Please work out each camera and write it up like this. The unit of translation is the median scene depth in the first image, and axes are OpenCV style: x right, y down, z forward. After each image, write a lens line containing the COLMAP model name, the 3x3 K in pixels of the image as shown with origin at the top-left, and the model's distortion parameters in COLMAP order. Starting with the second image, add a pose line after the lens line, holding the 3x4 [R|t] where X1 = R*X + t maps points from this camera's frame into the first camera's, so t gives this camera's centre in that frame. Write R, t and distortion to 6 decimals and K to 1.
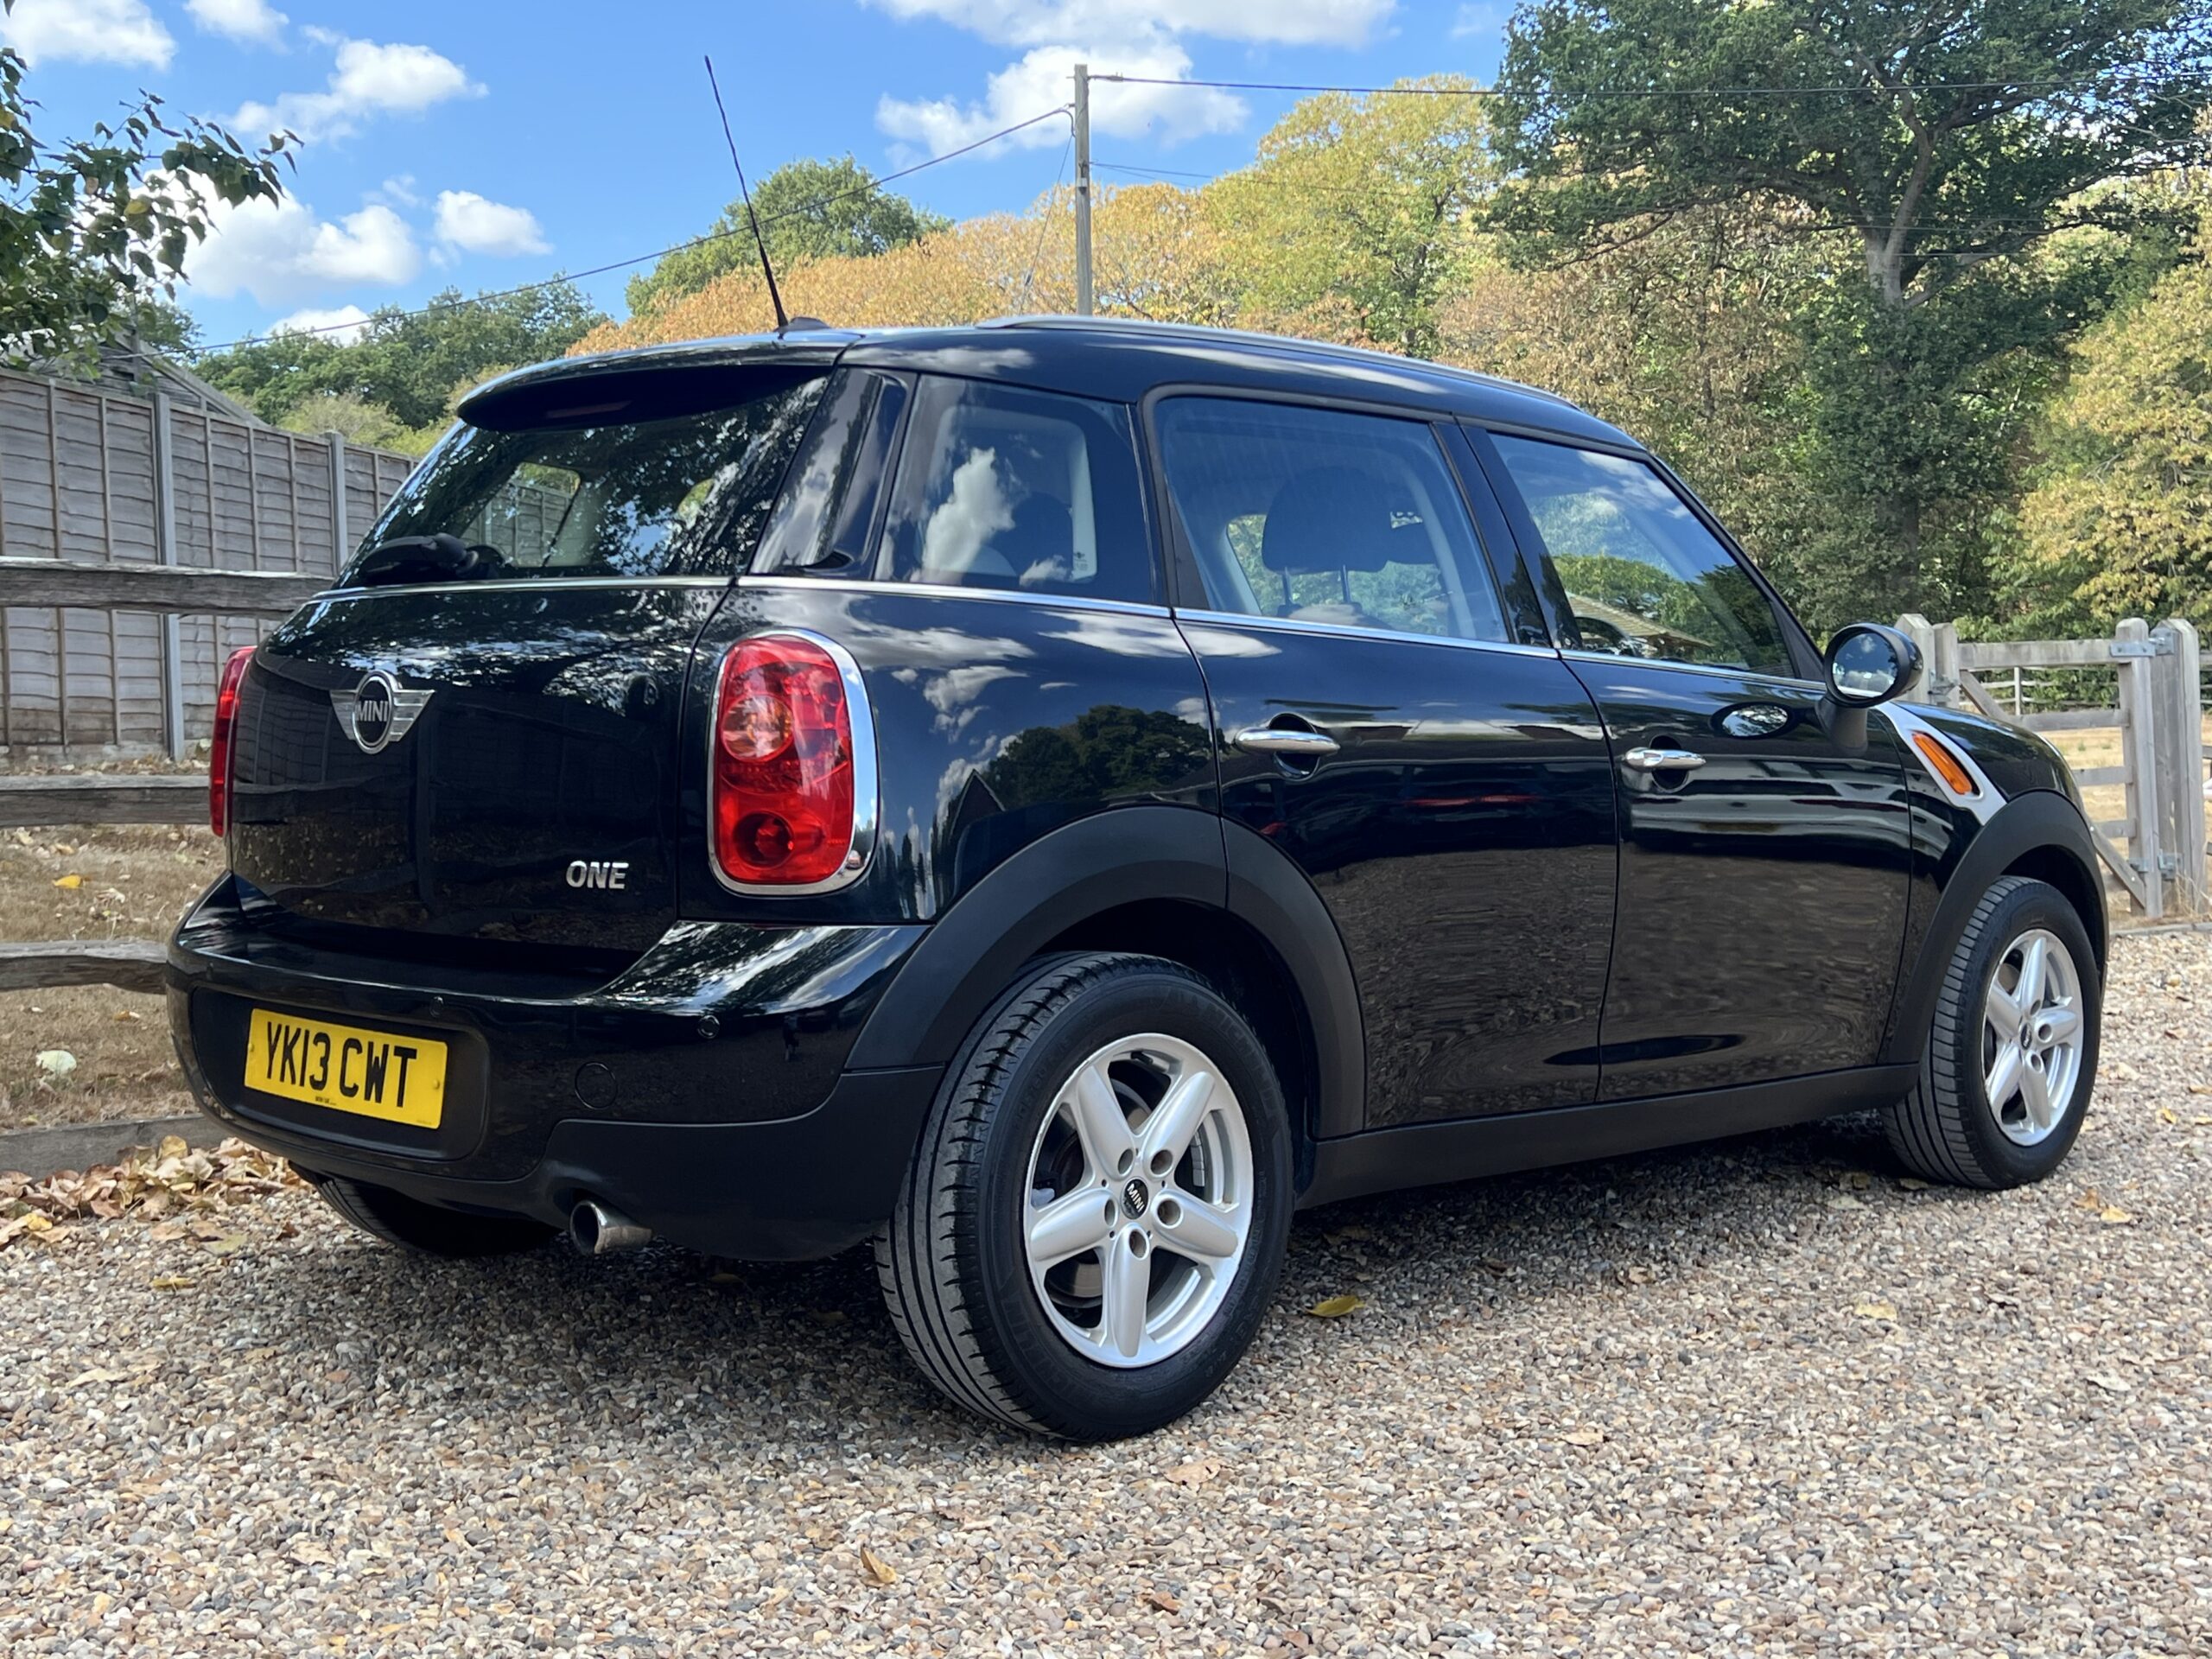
lens RADIAL K [[2534.4, 0, 1097.5], [0, 2534.4, 834.7], [0, 0, 1]] dist [0.037402, 0.000000]
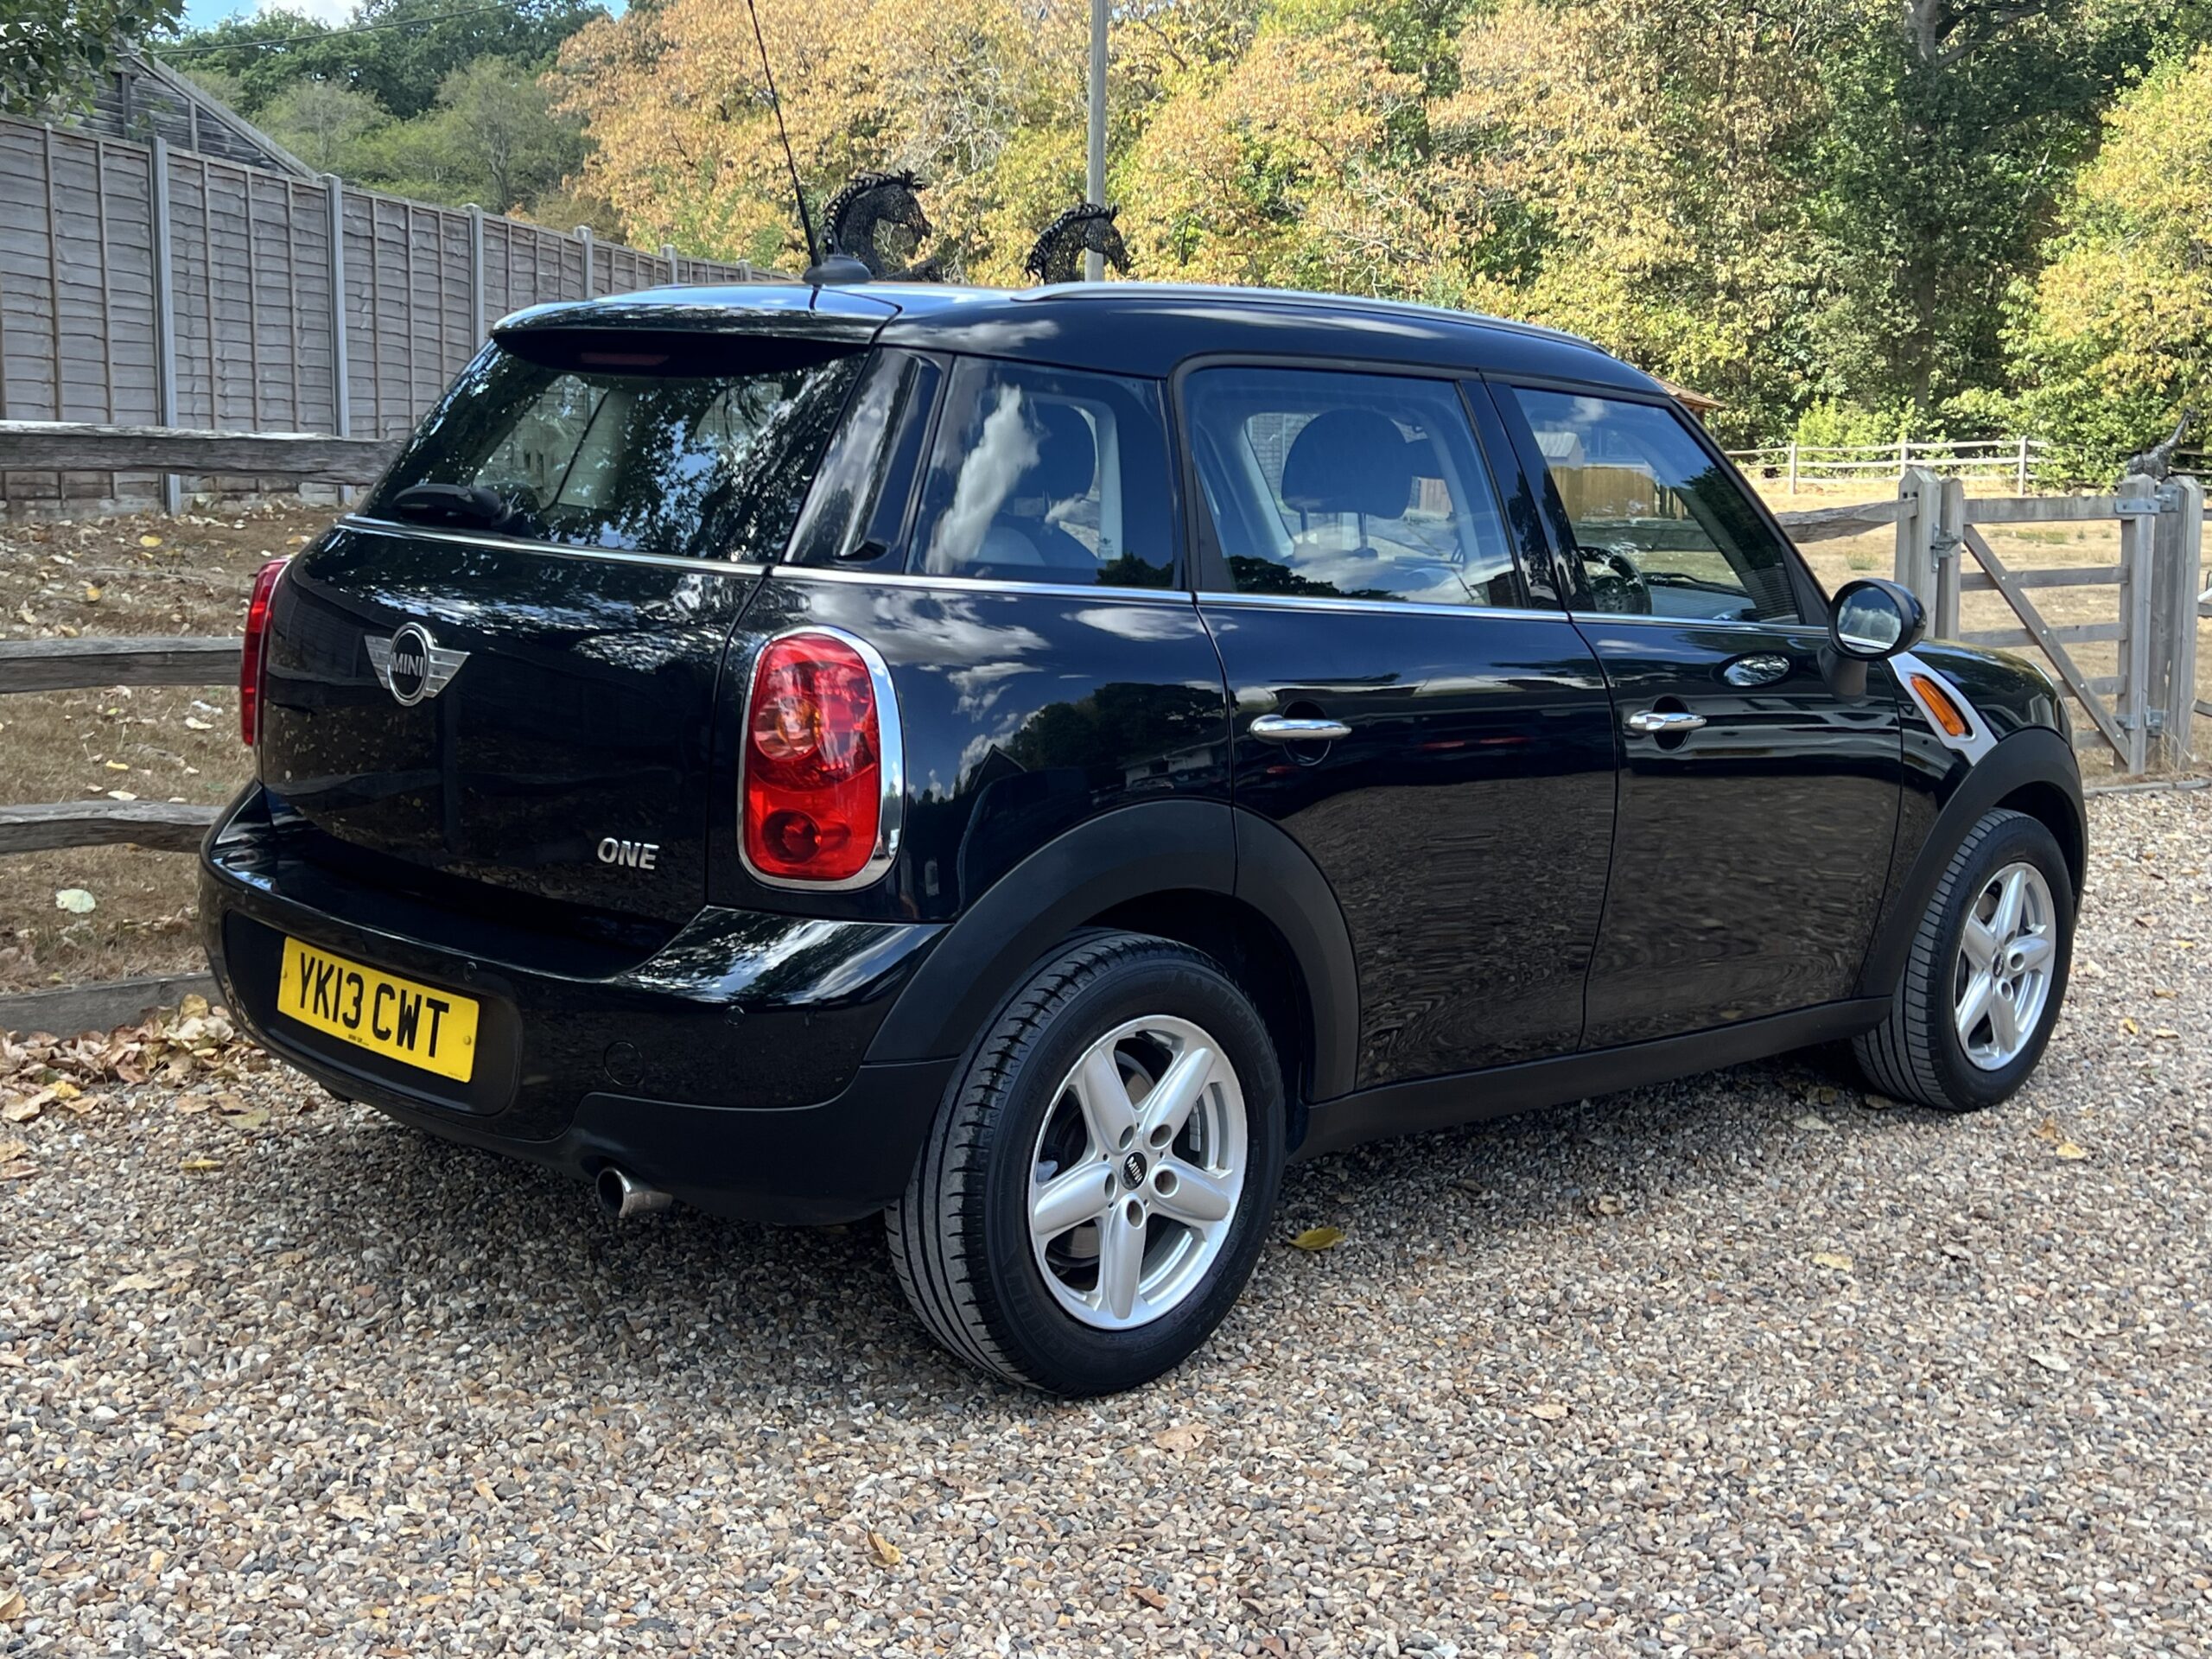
lens RADIAL K [[2534.4, 0, 1095.3], [0, 2534.4, 835.5], [0, 0, 1]] dist [0.037402, 0.000000]
pose [[0.999118, 0.041313, 0.007513, -0.014284], [-0.041875, 0.993545, 0.105426, -0.099231], [-0.003109, -0.105647, 0.994399, -0.022794]]
